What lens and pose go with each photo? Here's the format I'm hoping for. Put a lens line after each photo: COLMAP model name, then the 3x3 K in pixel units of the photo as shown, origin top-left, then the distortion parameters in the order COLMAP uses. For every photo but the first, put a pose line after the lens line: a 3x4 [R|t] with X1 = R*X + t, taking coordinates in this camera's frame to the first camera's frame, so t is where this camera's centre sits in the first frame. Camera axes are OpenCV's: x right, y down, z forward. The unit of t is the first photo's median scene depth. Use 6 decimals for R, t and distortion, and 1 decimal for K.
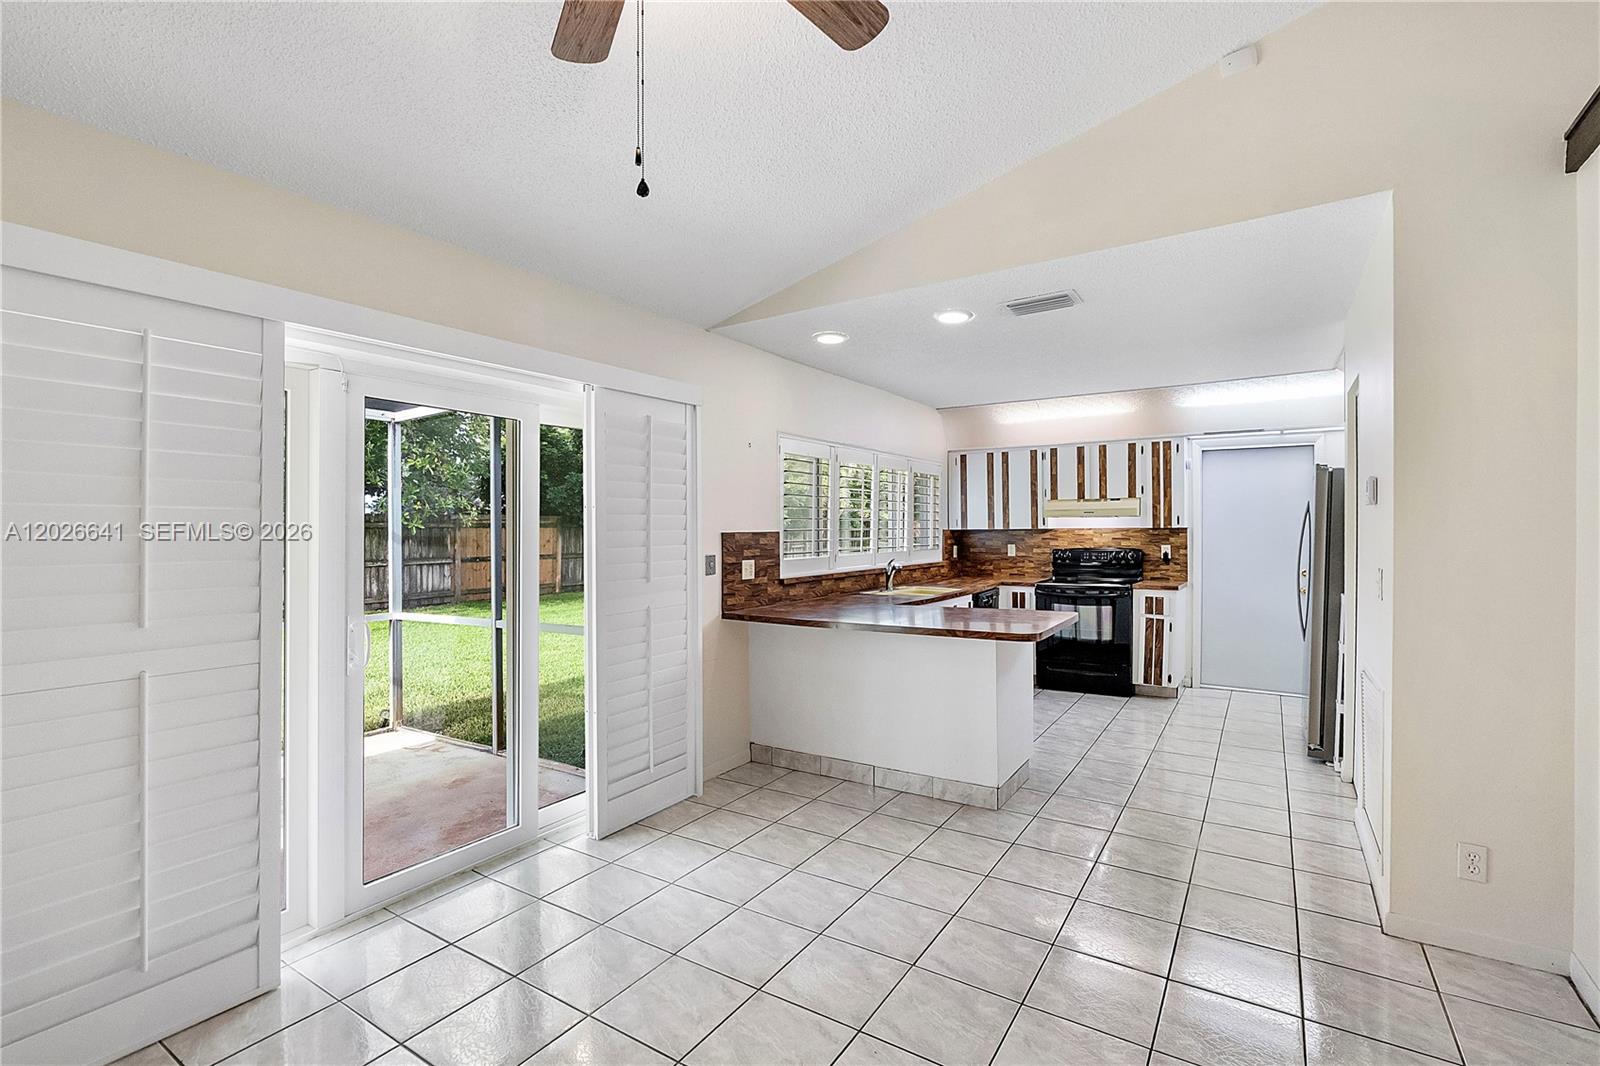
lens RADIAL K [[729.2, 0, 804.6], [0, 729.2, 535.2], [0, 0, 1]] dist [-0.009201, -0.000463]
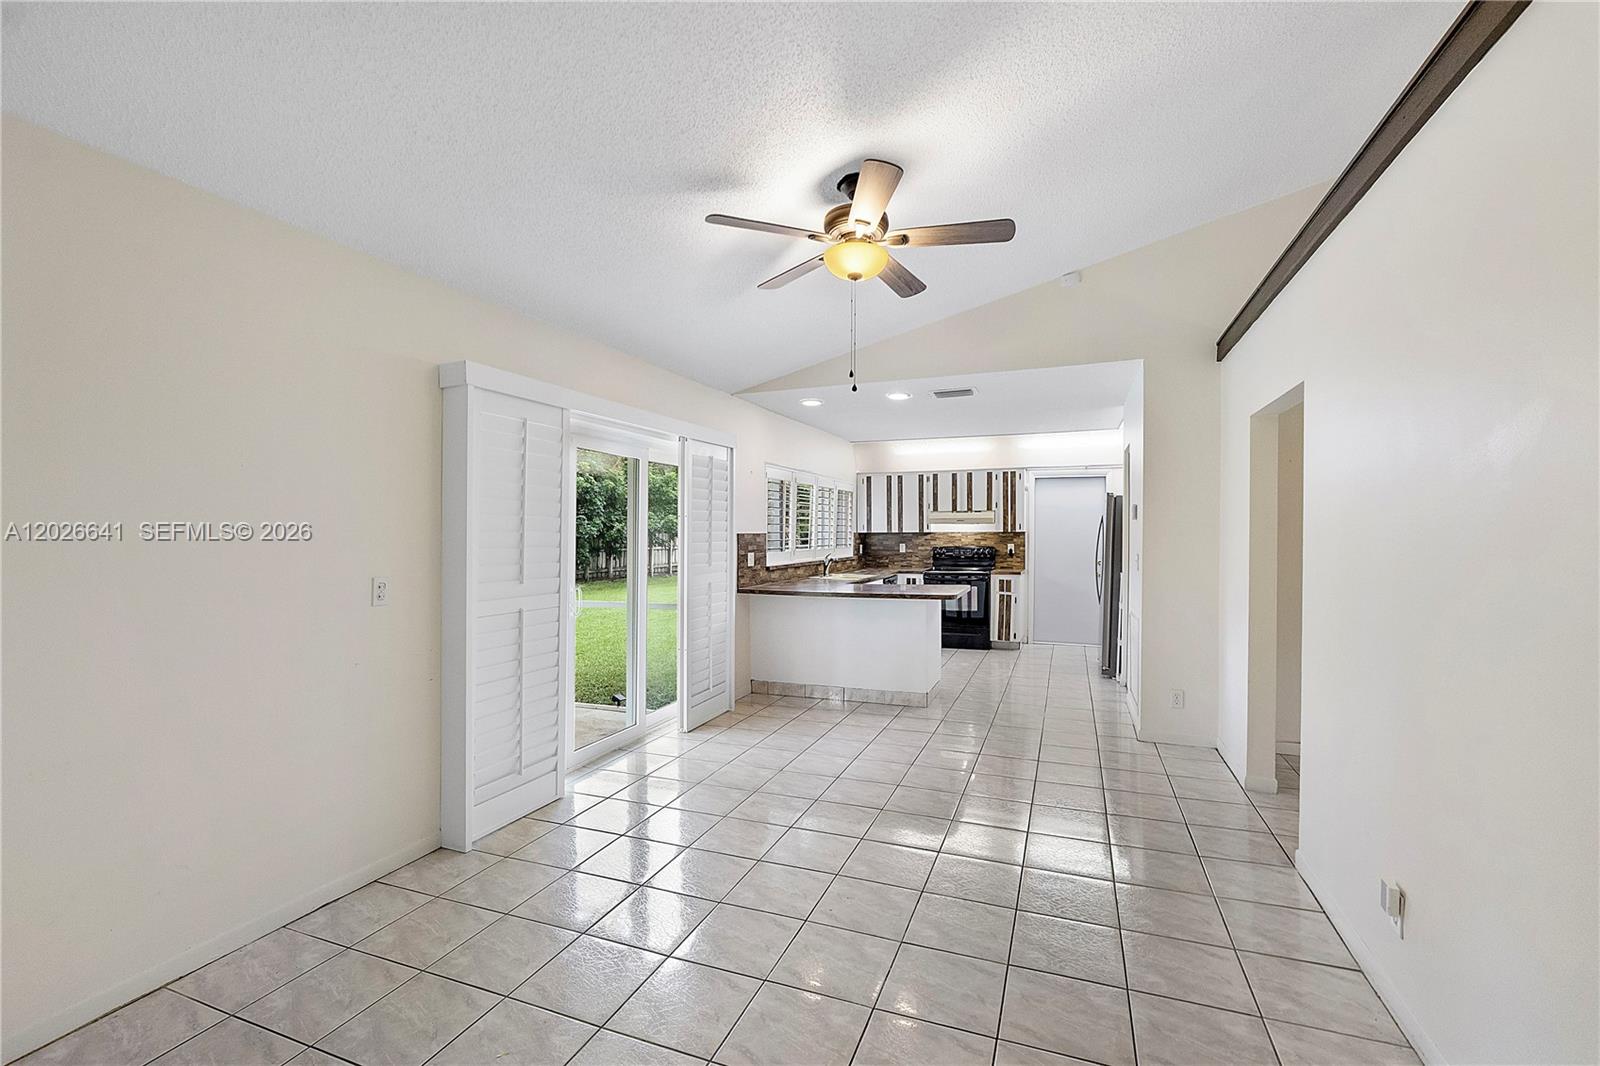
lens RADIAL K [[687.9, 0, 797.8], [0, 687.9, 541.1], [0, 0, 1]] dist [-0.002355, -0.000252]
pose [[0.981714, 0.002223, 0.190348, -0.236677], [-0.003072, 0.999987, 0.004166, 0.005147], [-0.190336, -0.004675, 0.981708, -0.336900]]
